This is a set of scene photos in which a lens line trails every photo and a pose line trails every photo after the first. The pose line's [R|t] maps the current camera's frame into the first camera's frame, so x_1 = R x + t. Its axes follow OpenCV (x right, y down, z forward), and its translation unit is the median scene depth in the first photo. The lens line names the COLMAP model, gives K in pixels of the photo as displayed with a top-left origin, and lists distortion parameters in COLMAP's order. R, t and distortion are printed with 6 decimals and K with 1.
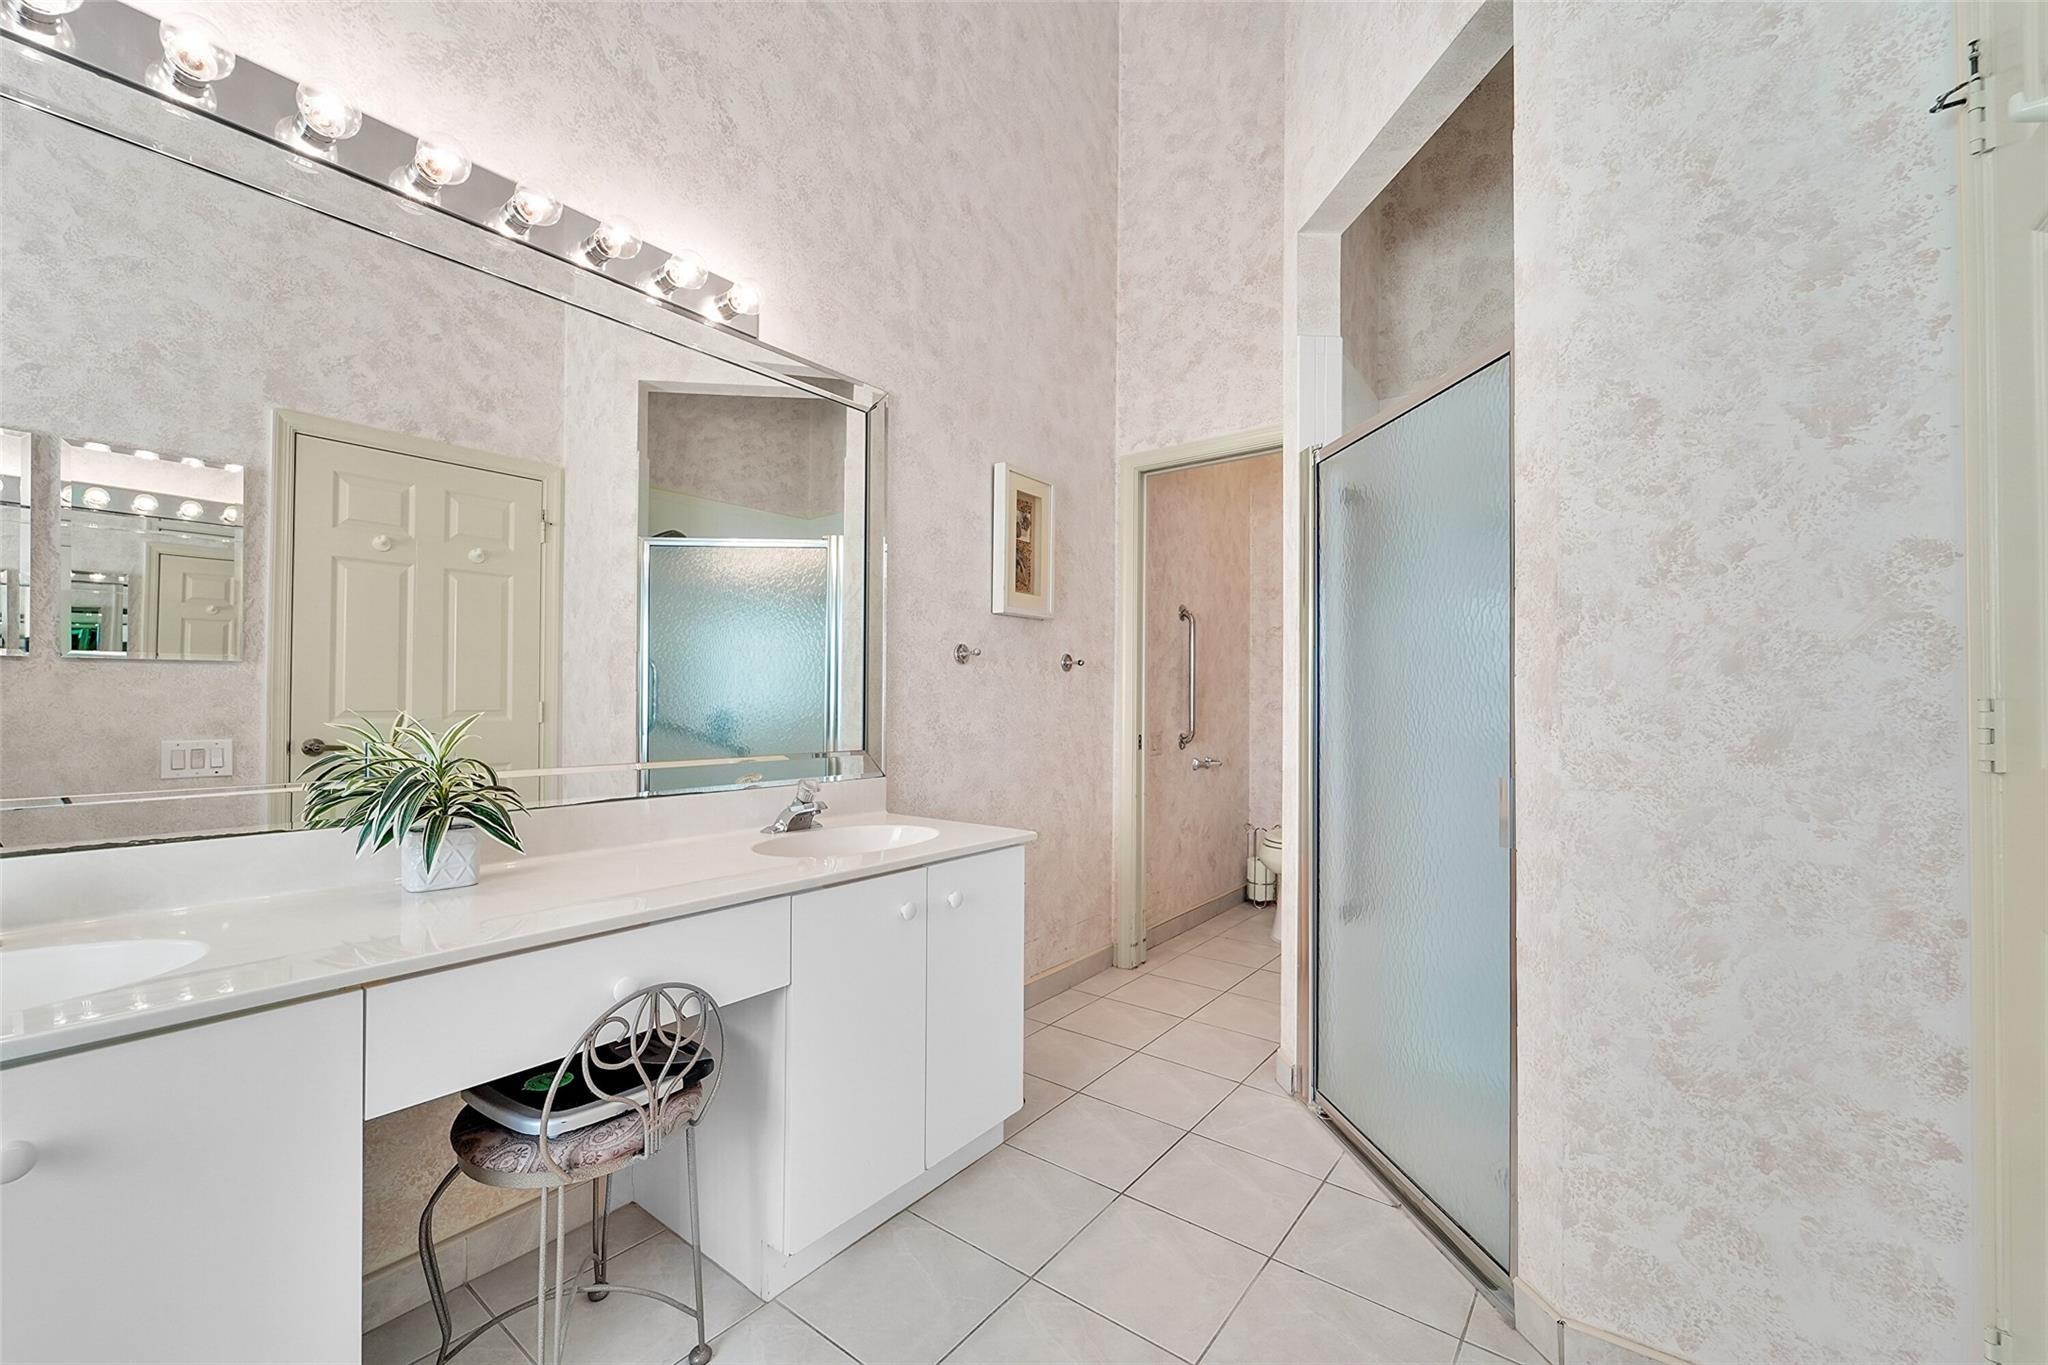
lens RADIAL K [[824.9, 0, 1019.7], [0, 824.9, 690.0], [0, 0, 1]] dist [-0.001893, 0.000833]
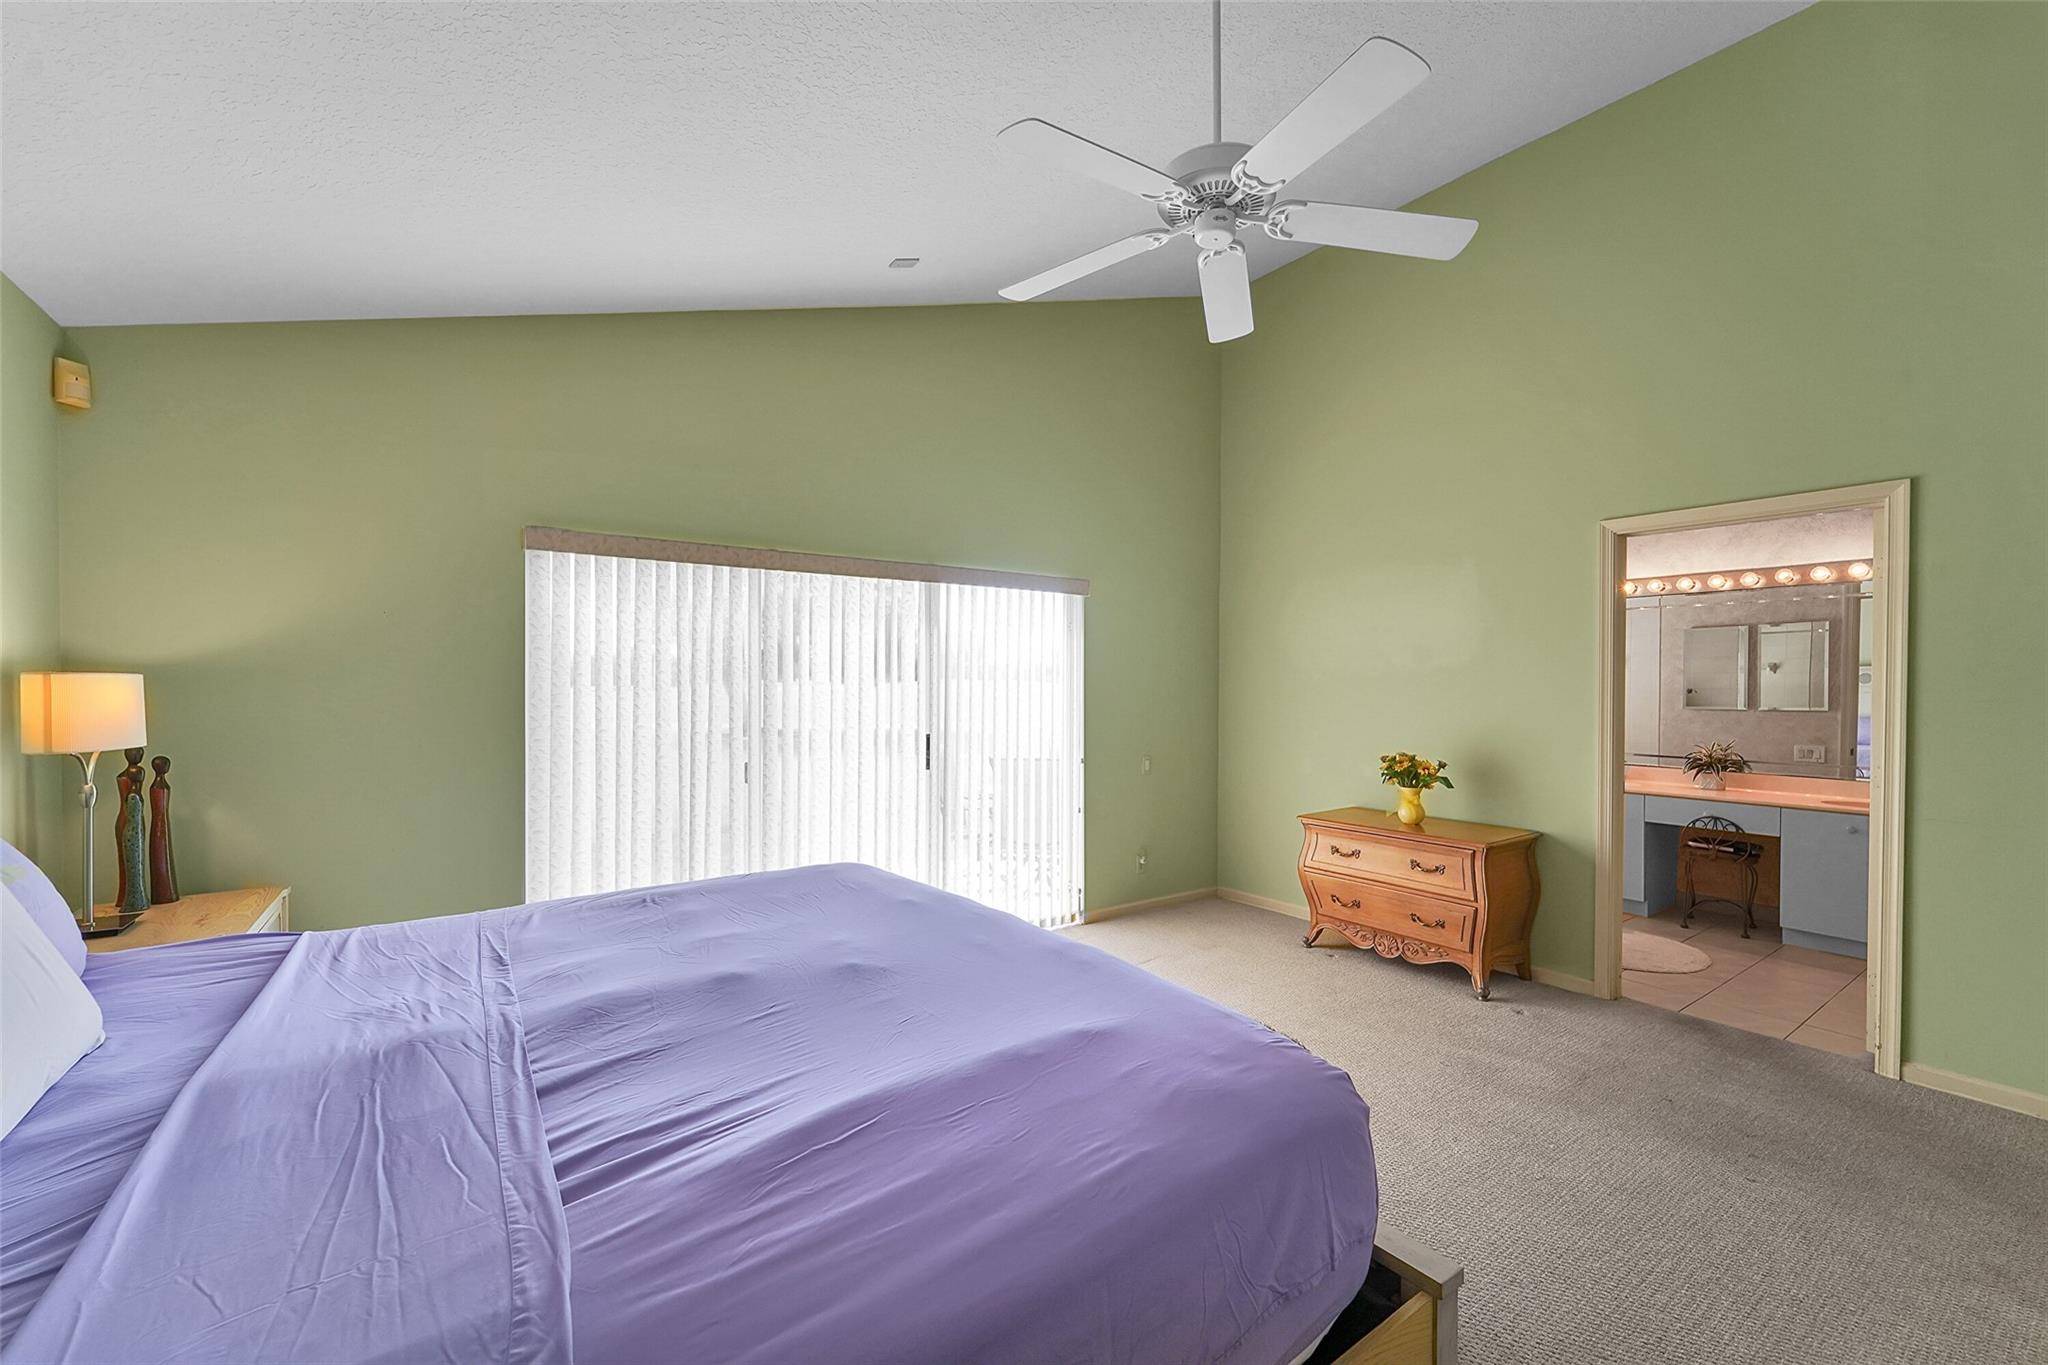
lens RADIAL K [[824.9, 0, 1018.8], [0, 824.9, 683.6], [0, 0, 1]] dist [-0.001893, 0.000833]
pose [[-0.298675, -0.002648, -0.954351, 2.001435], [0.002959, 0.999989, -0.003700, -0.119602], [0.954350, -0.003929, -0.298664, -0.442407]]
